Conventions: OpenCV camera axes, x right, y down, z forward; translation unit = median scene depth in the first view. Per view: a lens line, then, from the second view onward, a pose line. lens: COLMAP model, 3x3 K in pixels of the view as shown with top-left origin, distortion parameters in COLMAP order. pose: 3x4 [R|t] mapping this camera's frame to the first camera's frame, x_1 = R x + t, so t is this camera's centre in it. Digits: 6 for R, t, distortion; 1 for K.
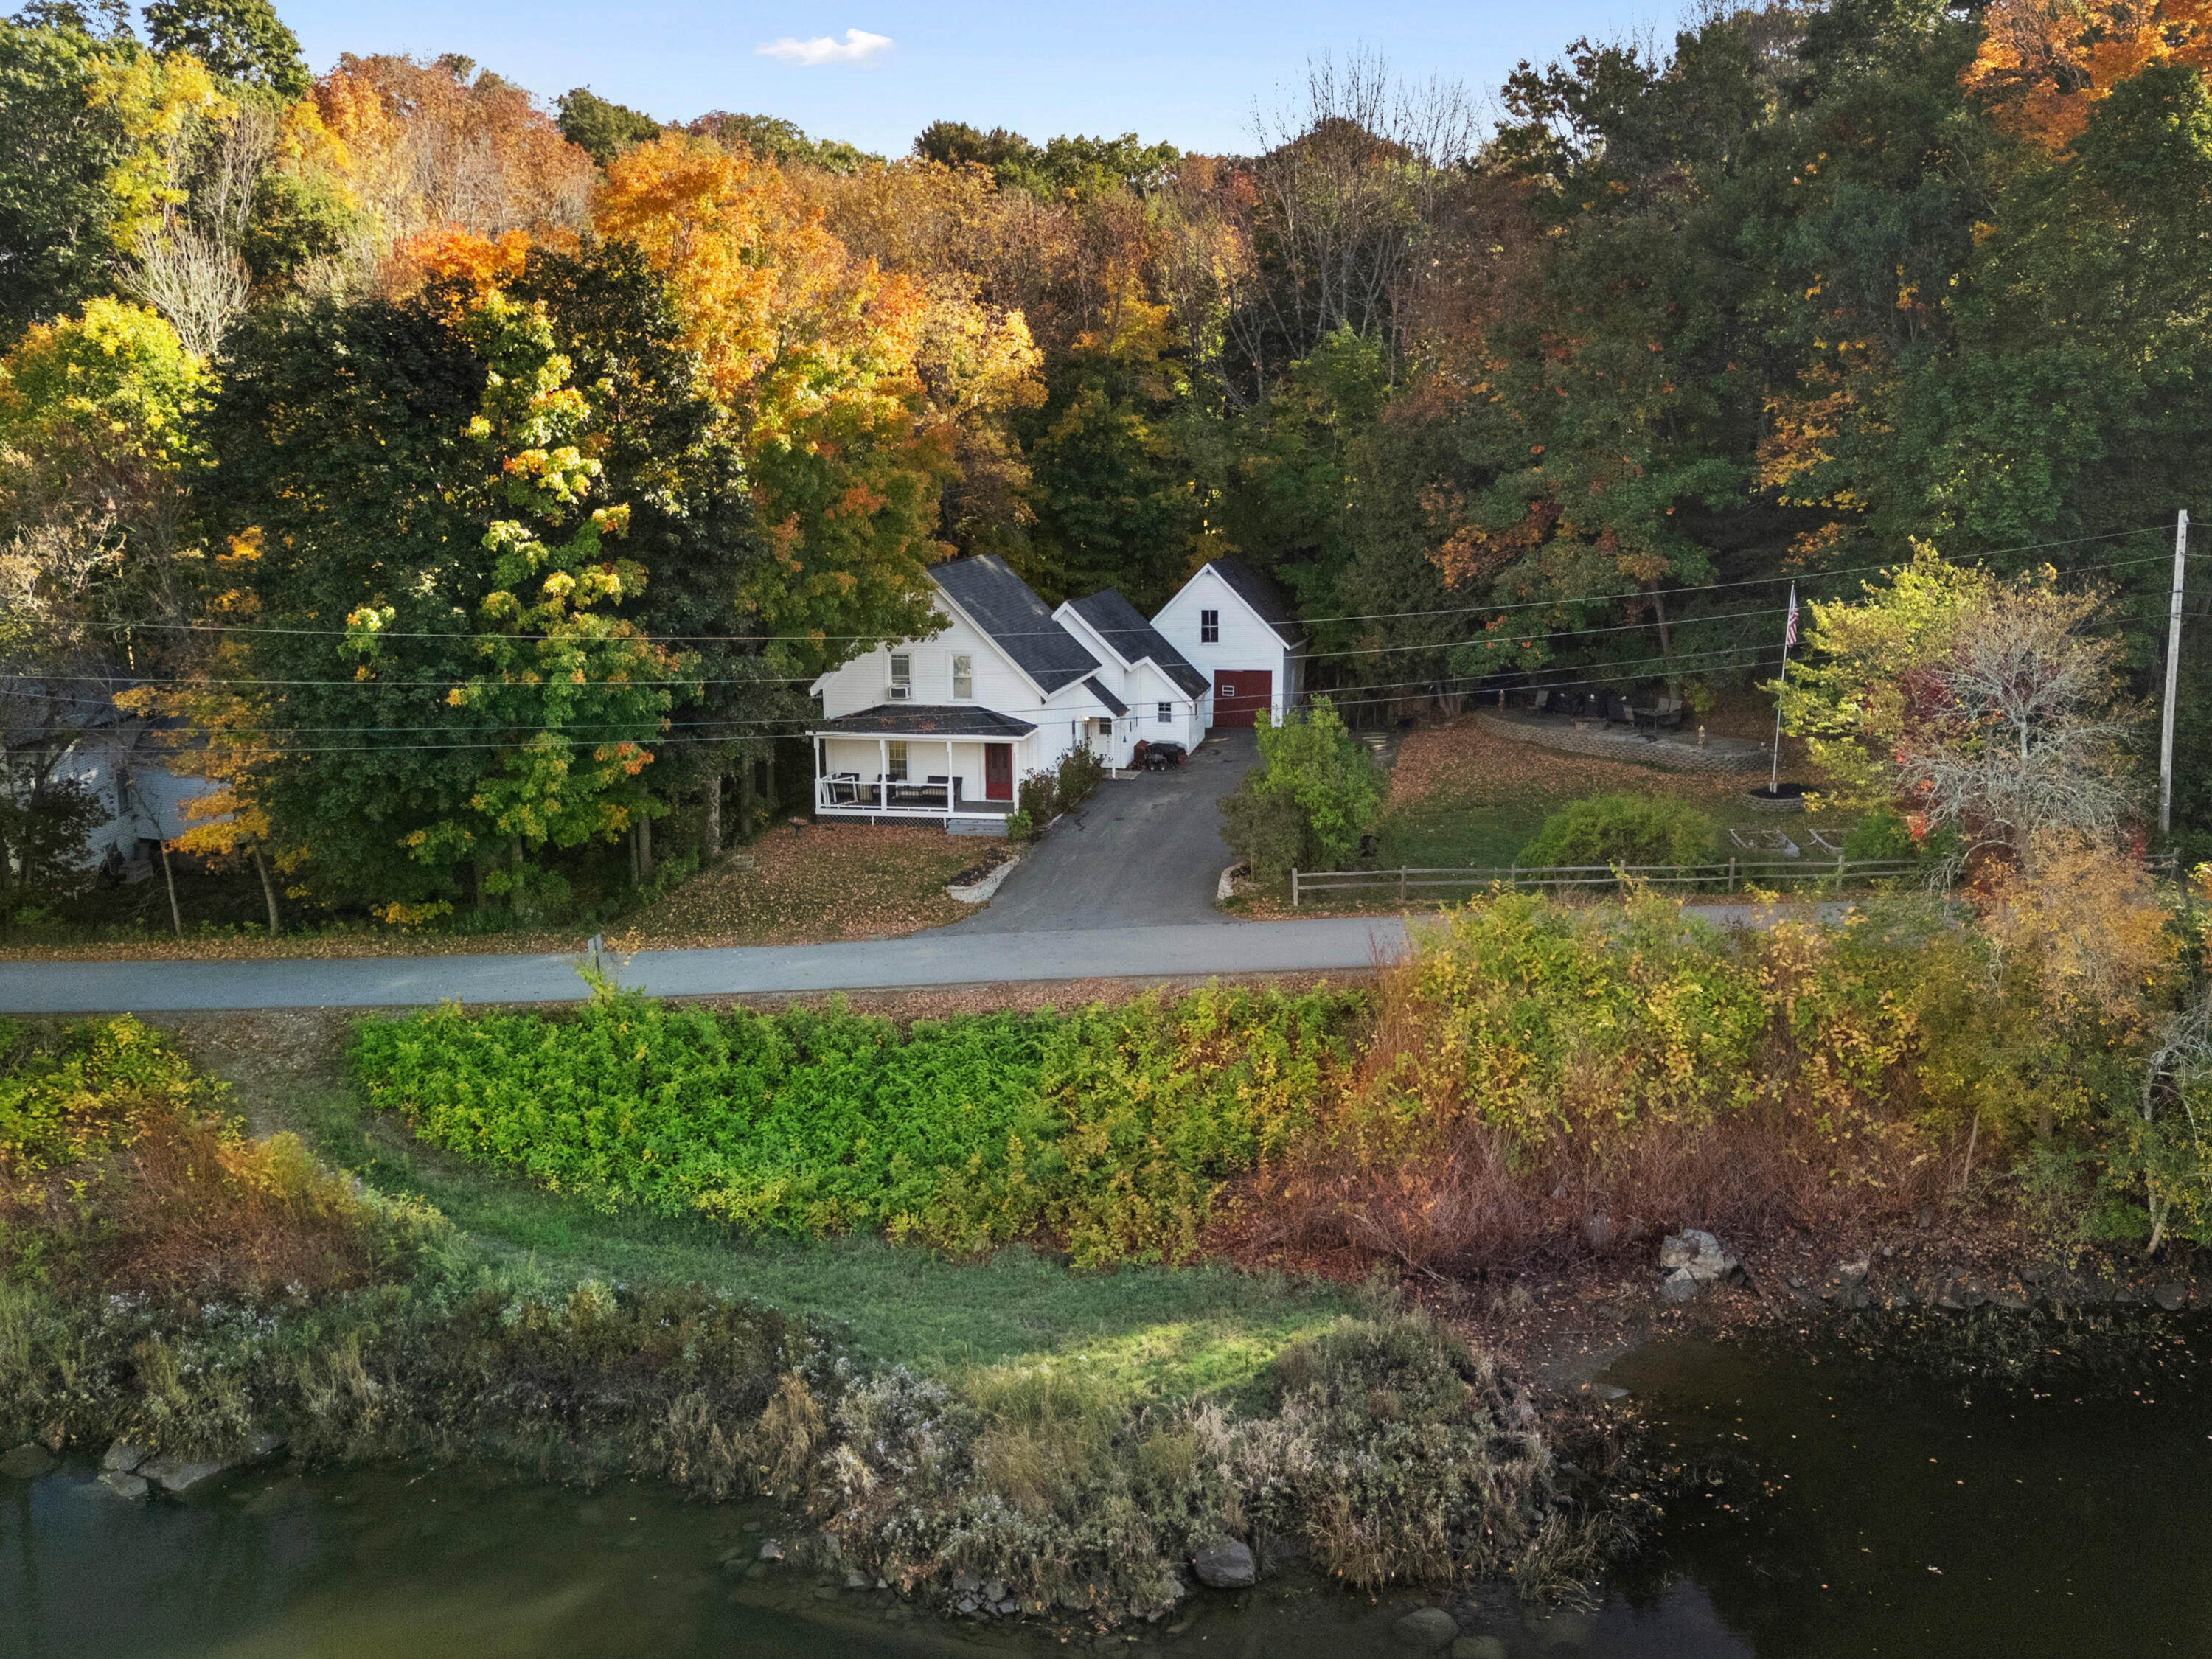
lens RADIAL K [[1556.1, 0, 1104.1], [0, 1556.1, 824.2], [0, 0, 1]] dist [0.054635, -0.039500]
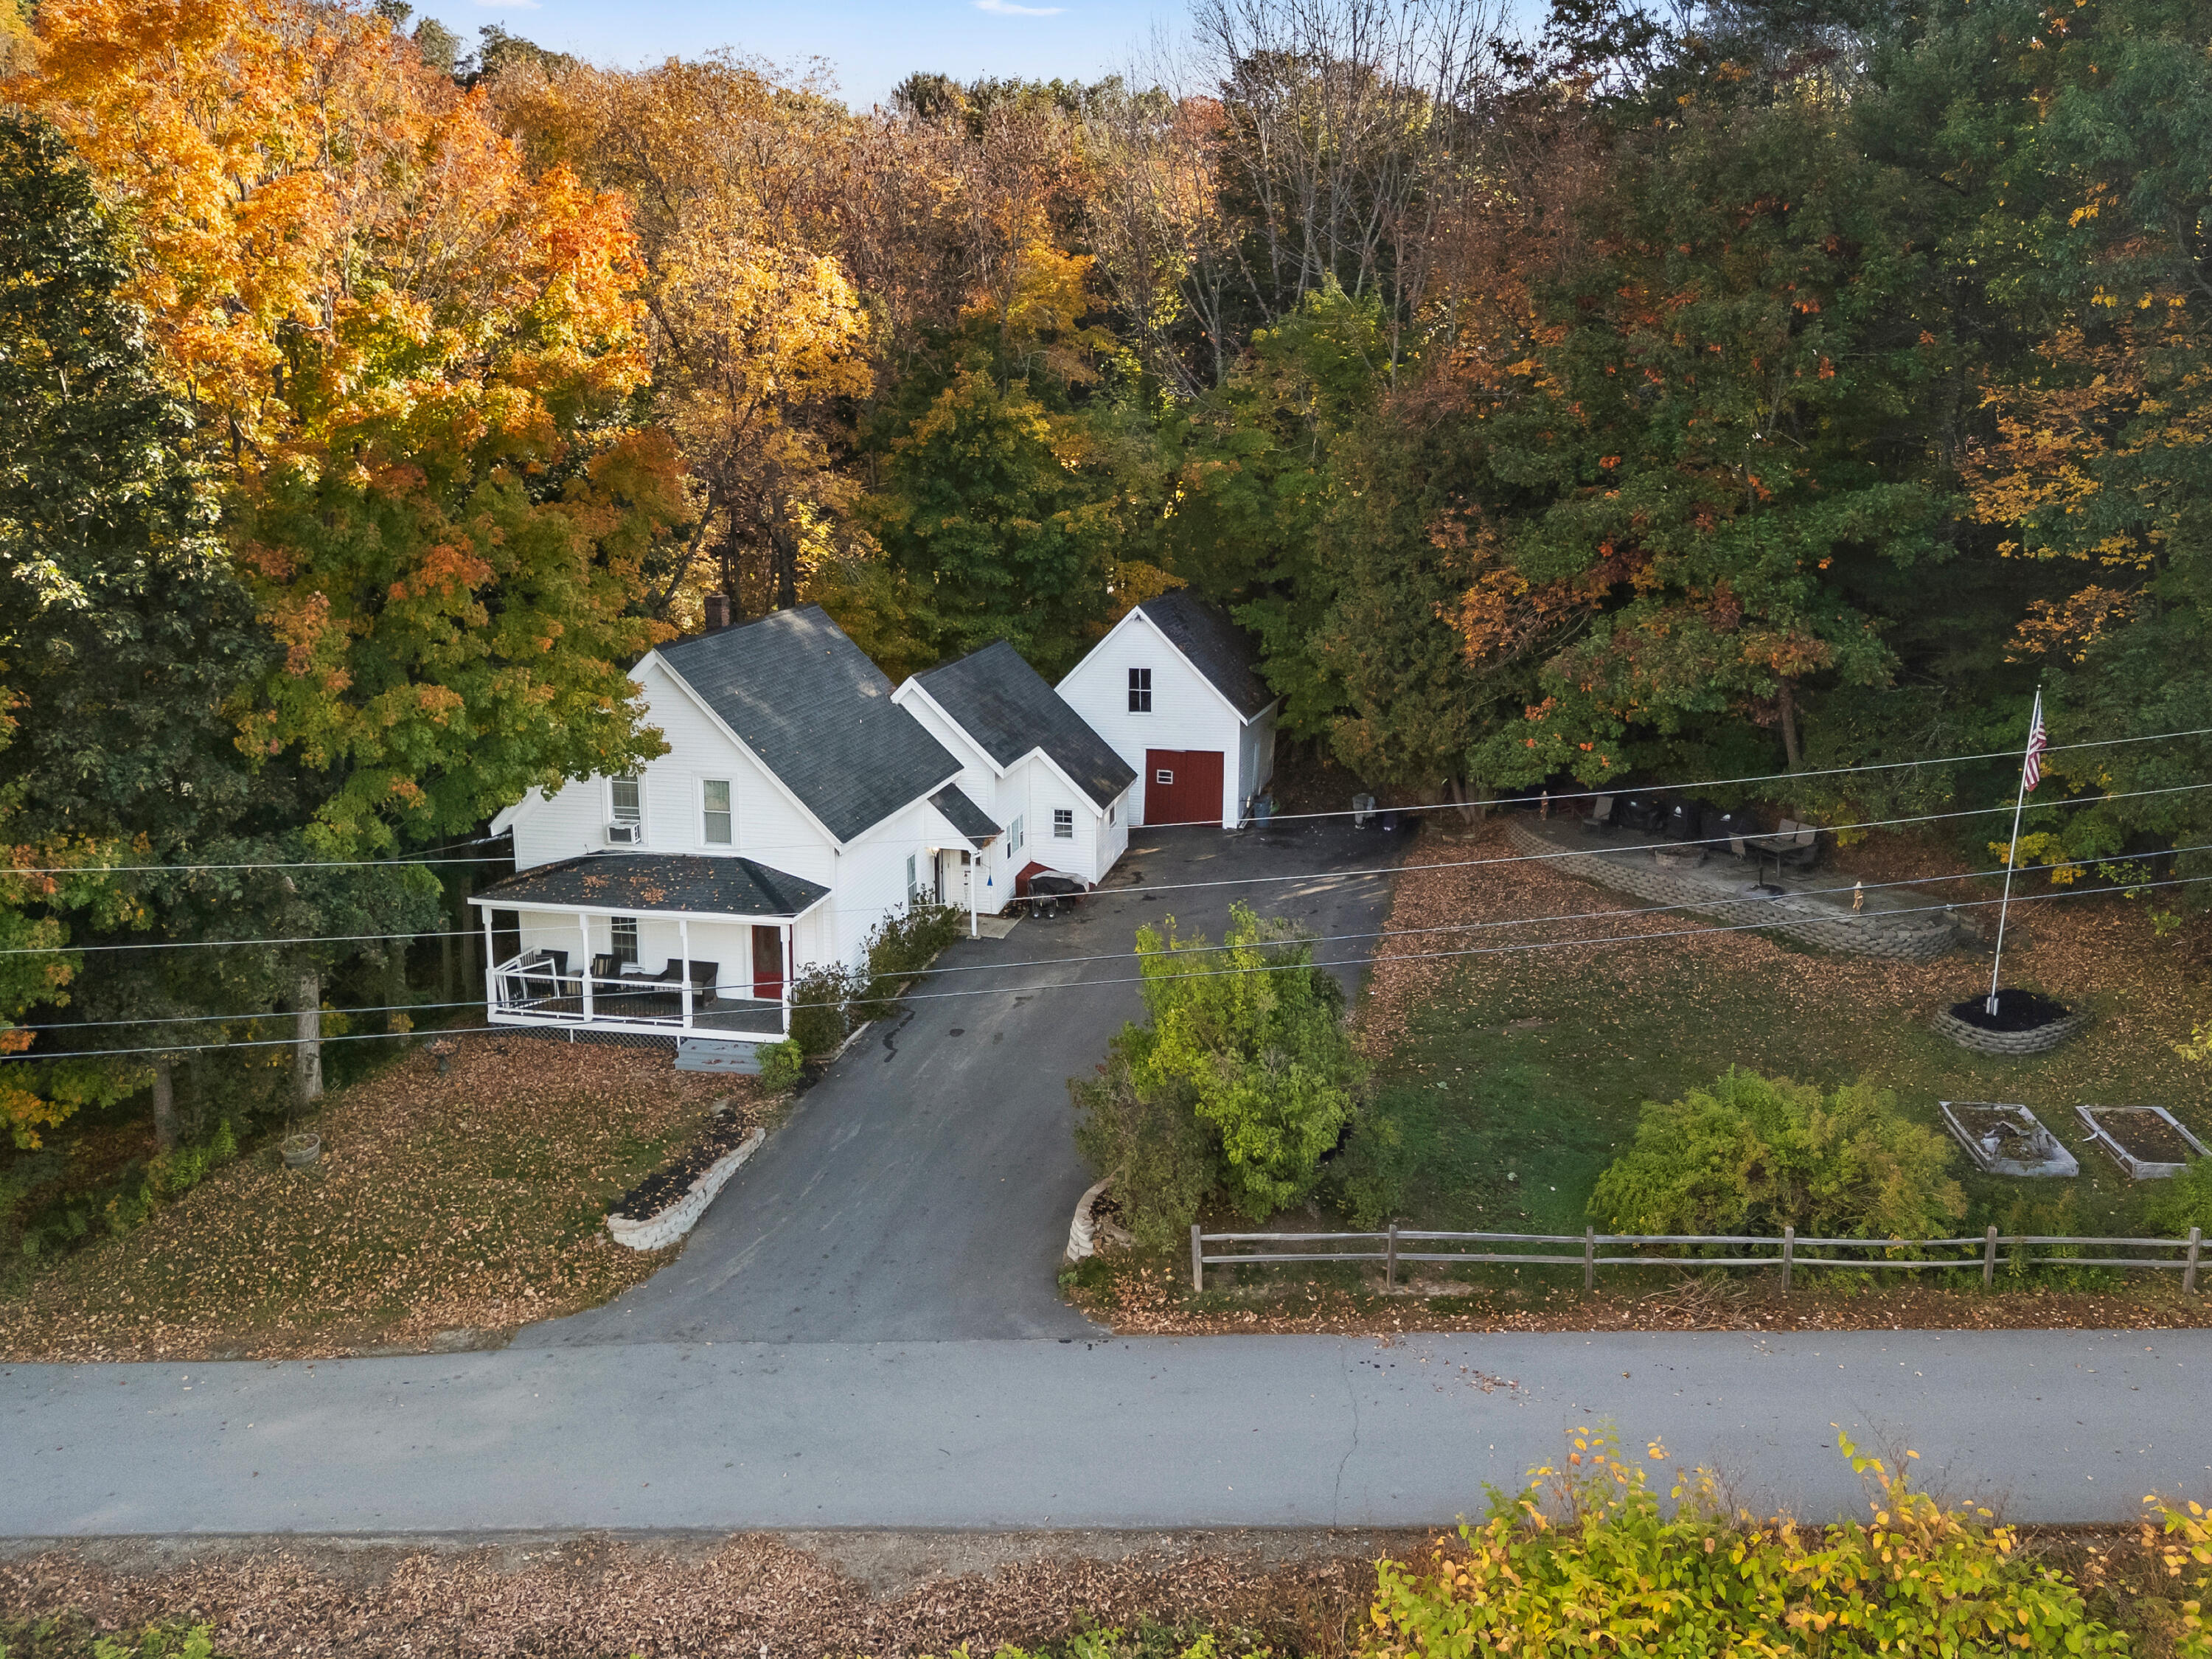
lens RADIAL K [[1556.1, 0, 1047.3], [0, 1556.1, 793.8], [0, 0, 1]] dist [0.054635, -0.039500]
pose [[0.999043, 0.011695, -0.042156, 0.068080], [-0.011704, 0.999932, 0.000047, -0.095215], [0.042154, 0.000446, 0.999111, 0.323782]]
